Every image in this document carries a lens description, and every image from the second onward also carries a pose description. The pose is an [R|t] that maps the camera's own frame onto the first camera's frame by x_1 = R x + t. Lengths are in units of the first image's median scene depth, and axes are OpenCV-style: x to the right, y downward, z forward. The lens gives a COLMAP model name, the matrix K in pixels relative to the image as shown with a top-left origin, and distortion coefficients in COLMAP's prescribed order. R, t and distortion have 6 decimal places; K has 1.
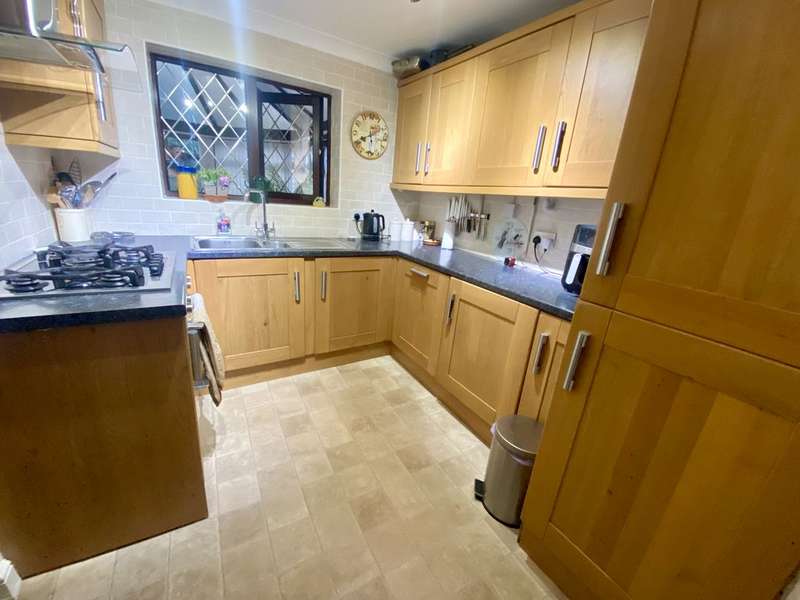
lens RADIAL K [[315.3, 0, 398.7], [0, 315.3, 302.4], [0, 0, 1]] dist [0.016658, -0.021566]
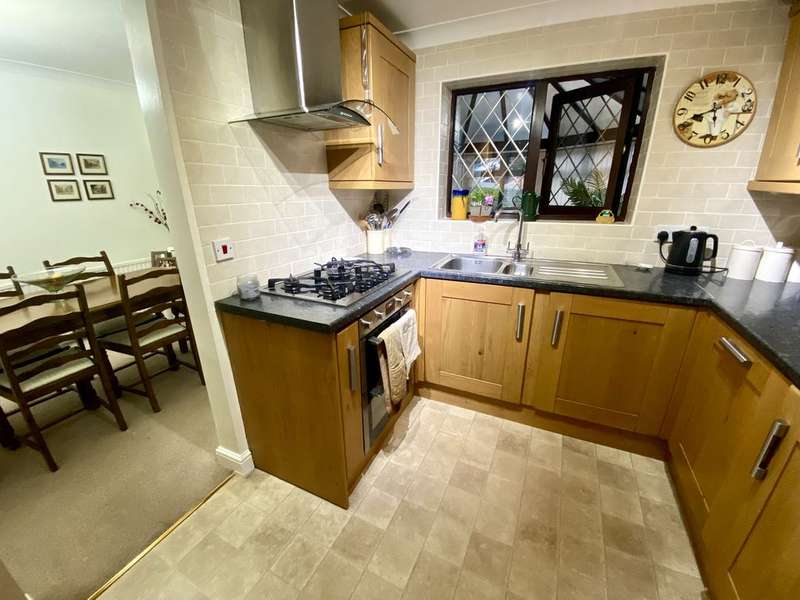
lens RADIAL K [[315.3, 0, 398.7], [0, 315.3, 302.4], [0, 0, 1]] dist [0.016658, -0.021566]
pose [[0.552956, 0.188263, -0.811663, 0.151418], [-0.210122, 0.974162, 0.082806, -0.092885], [0.806281, 0.124760, 0.578227, 0.231227]]
